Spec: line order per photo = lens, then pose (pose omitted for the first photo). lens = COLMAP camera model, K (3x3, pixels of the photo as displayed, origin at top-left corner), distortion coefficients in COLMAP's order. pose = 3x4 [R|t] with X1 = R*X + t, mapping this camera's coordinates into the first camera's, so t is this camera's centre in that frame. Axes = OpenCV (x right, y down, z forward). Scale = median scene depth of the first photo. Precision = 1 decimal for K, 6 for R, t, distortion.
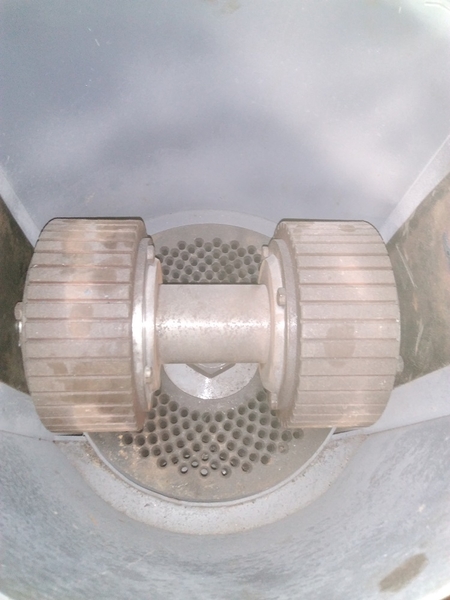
lens RADIAL K [[491.8, 0, 225.4], [0, 491.8, 298.4], [0, 0, 1]] dist [0.064688, -0.107086]
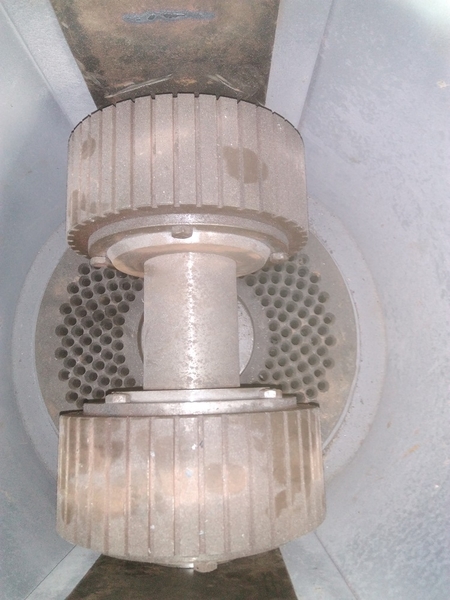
lens RADIAL K [[491.8, 0, 225.4], [0, 491.8, 298.4], [0, 0, 1]] dist [0.064688, -0.107086]
pose [[-0.006551, -0.992109, 0.125211, -0.098331], [0.938051, 0.037282, 0.344485, -0.210462], [-0.346434, 0.119711, 0.930405, 0.221152]]
